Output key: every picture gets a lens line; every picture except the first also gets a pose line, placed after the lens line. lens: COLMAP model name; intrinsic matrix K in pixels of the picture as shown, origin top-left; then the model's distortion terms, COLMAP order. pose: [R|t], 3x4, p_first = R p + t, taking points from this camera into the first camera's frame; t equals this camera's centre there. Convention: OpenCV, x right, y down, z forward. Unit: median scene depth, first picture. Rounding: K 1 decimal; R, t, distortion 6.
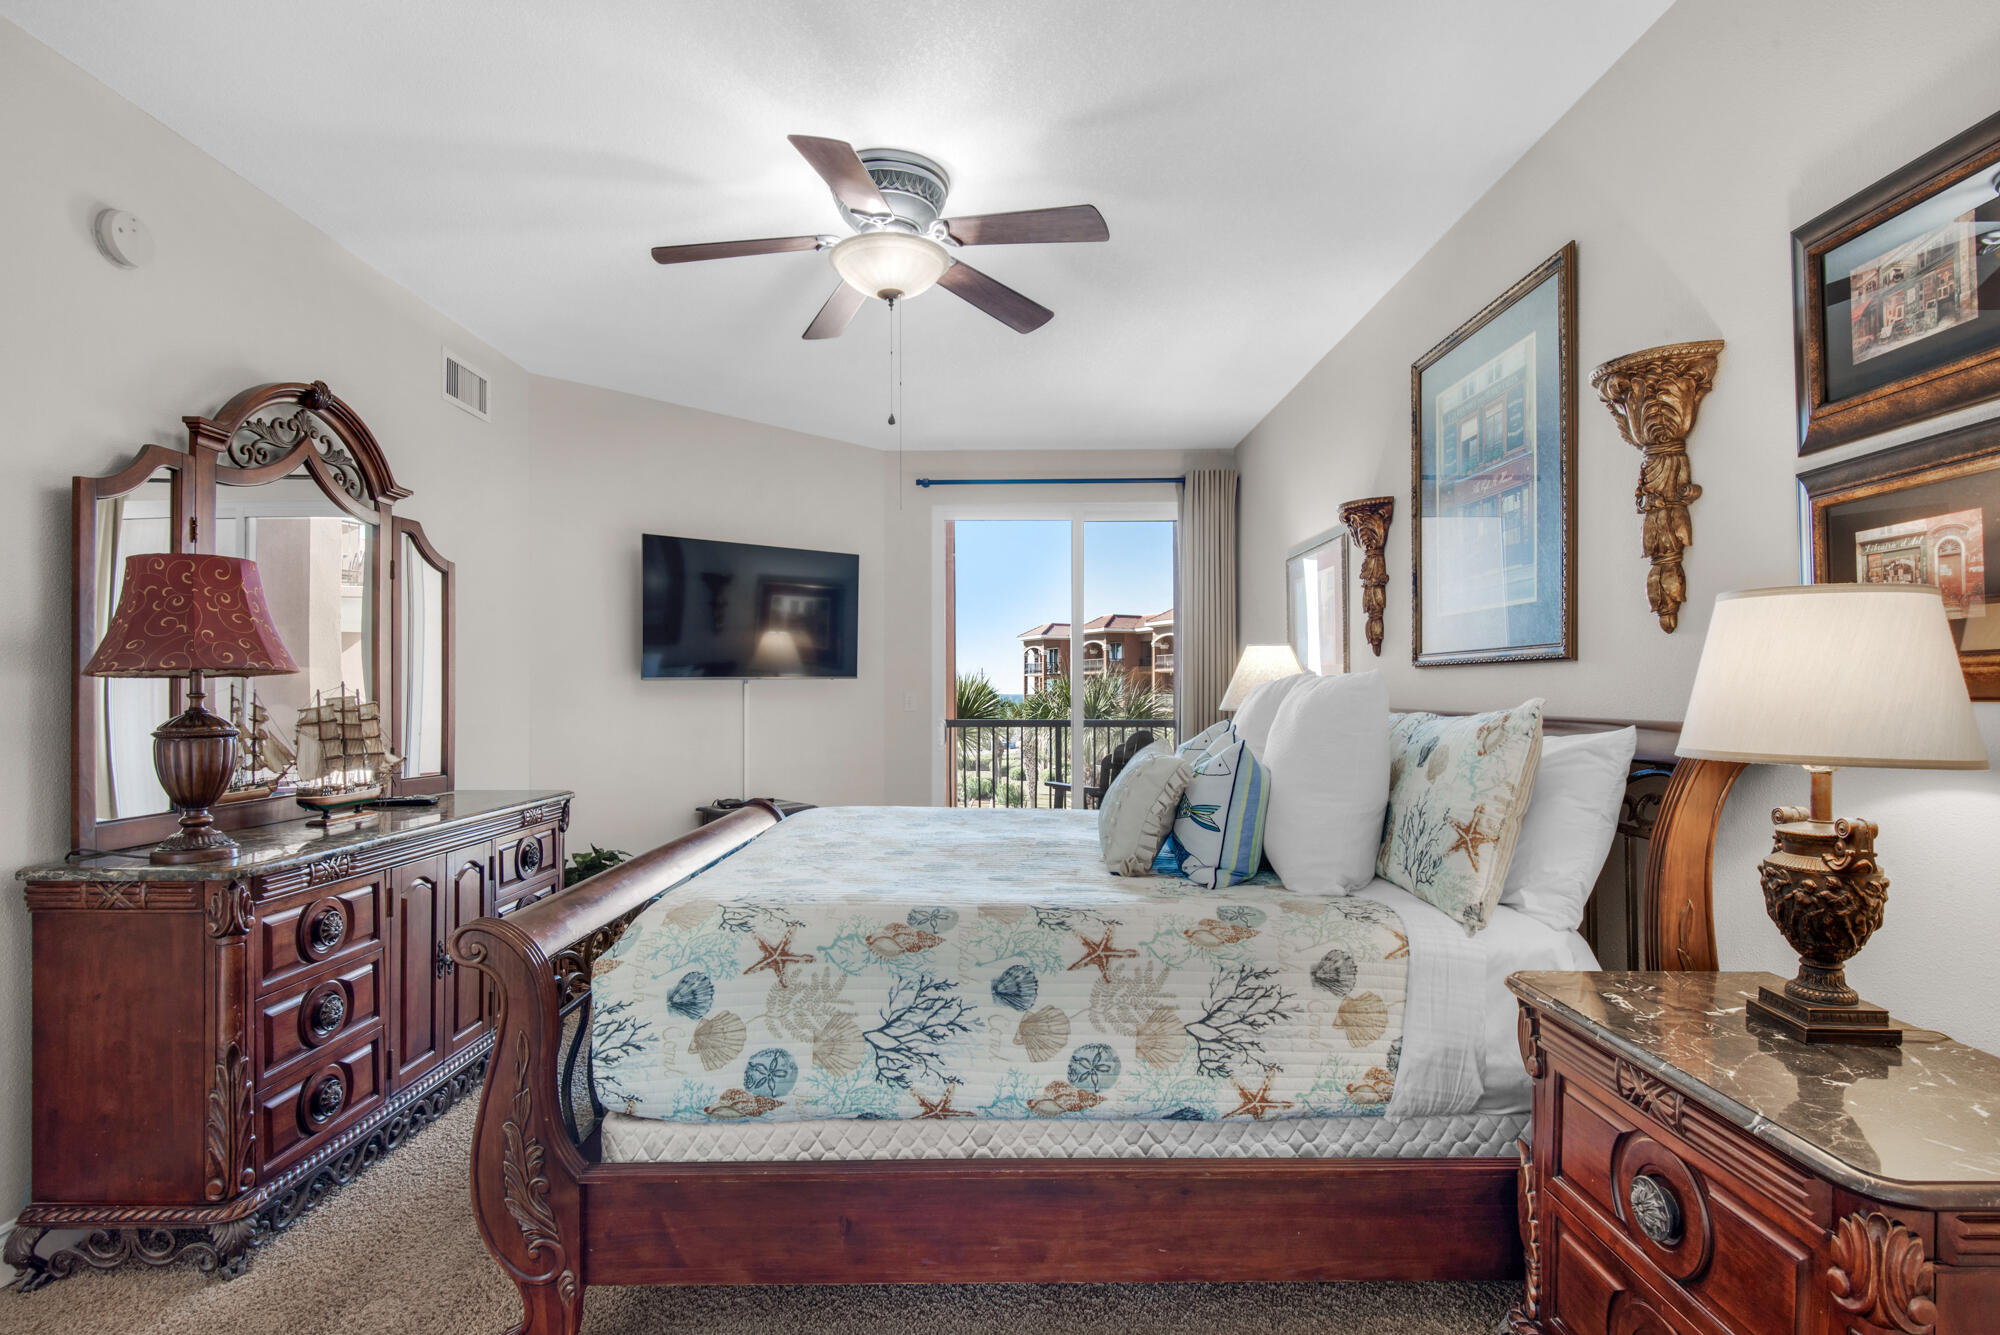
lens RADIAL K [[944.5, 0, 1001.9], [0, 944.5, 686.8], [0, 0, 1]] dist [0.027328, -0.034843]
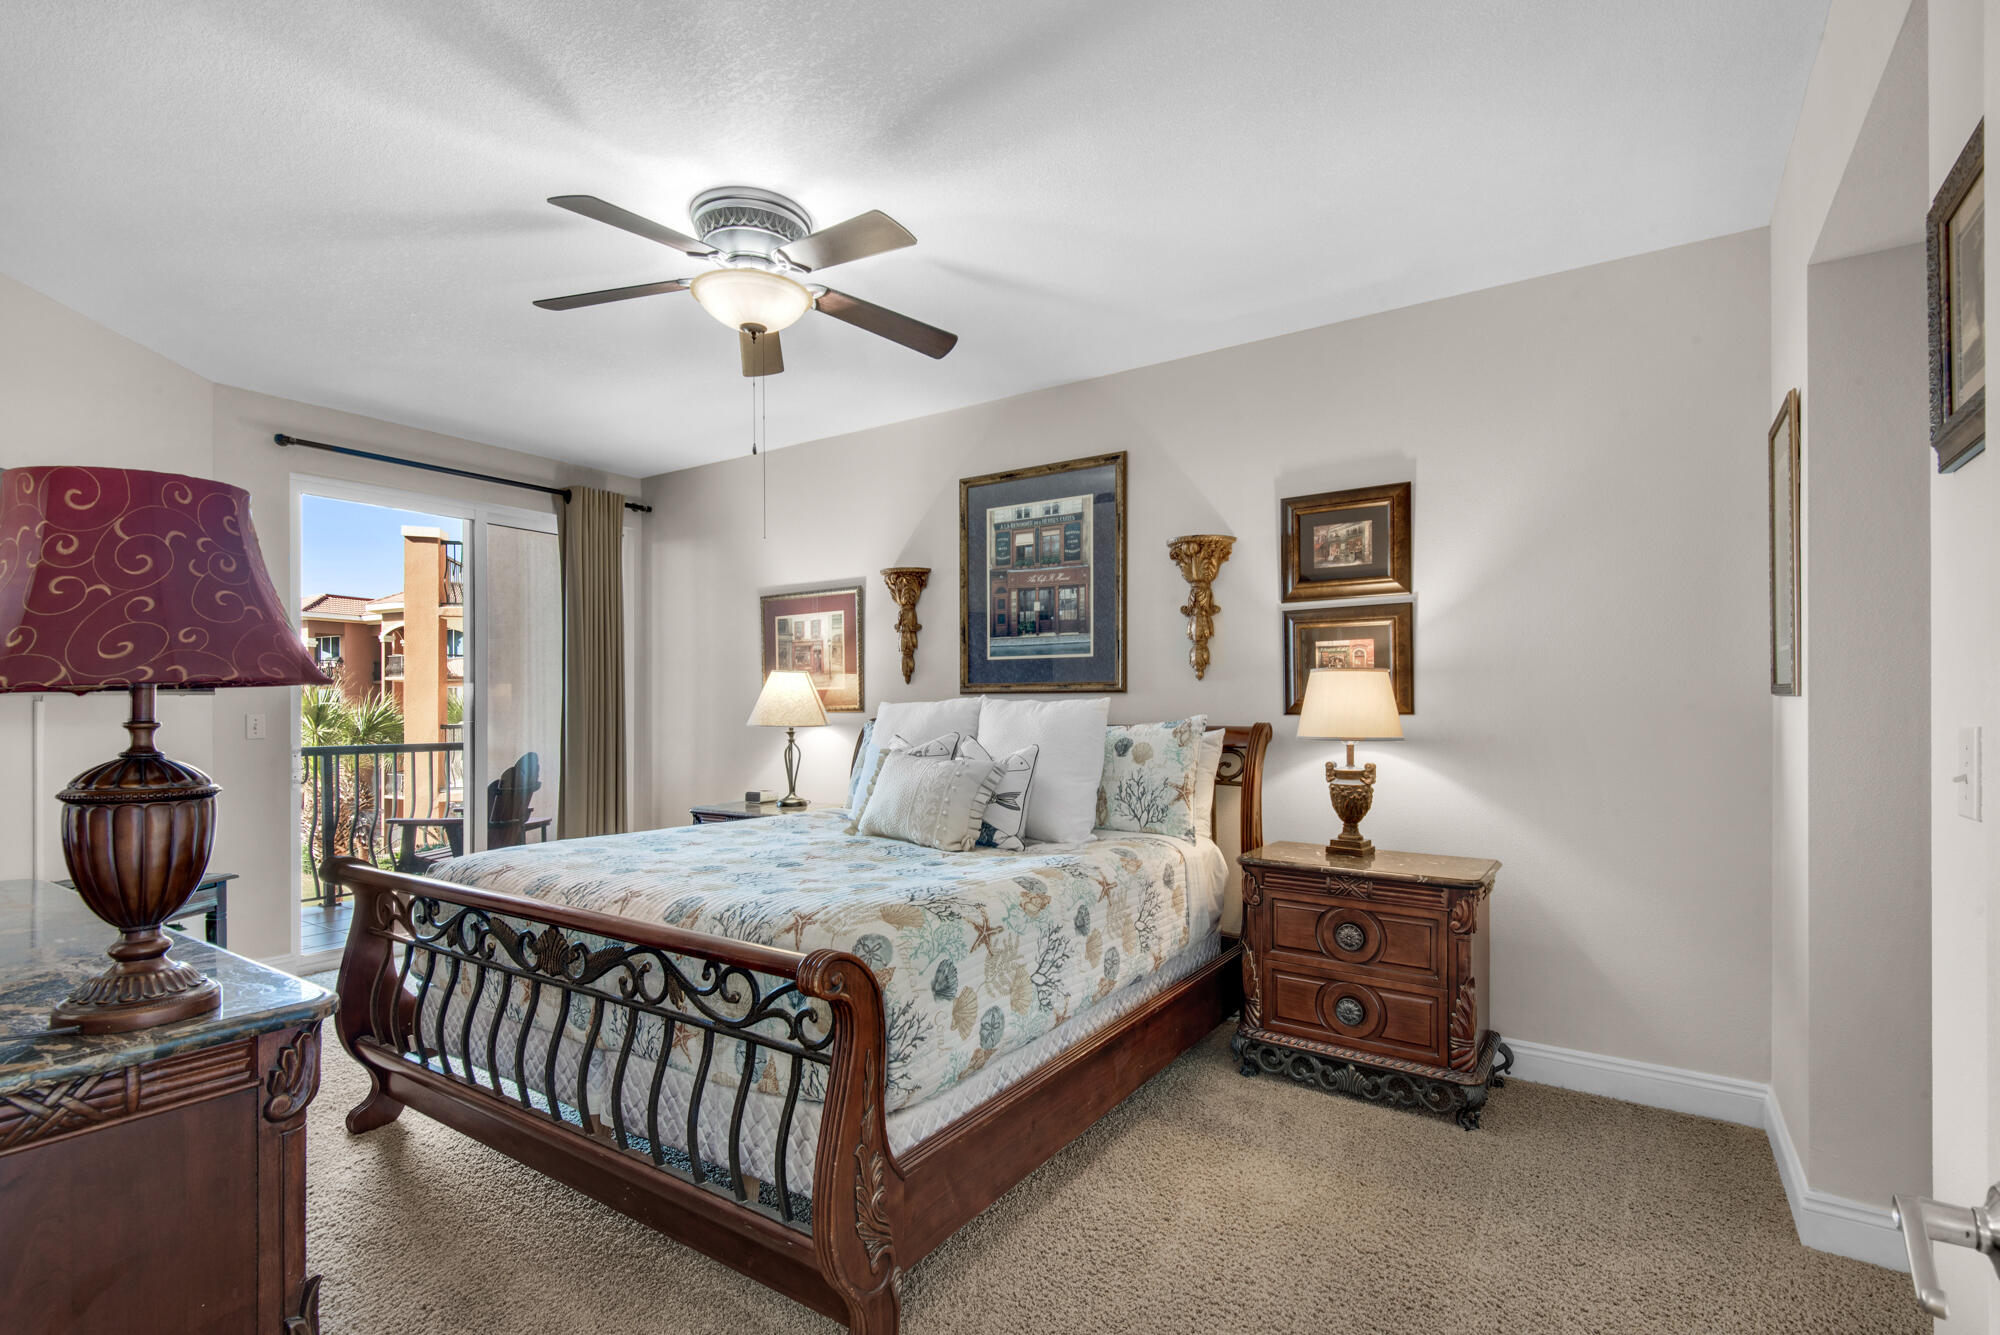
lens RADIAL K [[918.6, 0, 997.1], [0, 918.6, 685.6], [0, 0, 1]] dist [-0.004048, -0.001055]
pose [[0.568291, 0.019792, 0.822589, -1.201981], [-0.004708, 0.999773, -0.020803, -0.006058], [-0.822814, 0.007950, 0.568255, 0.319559]]
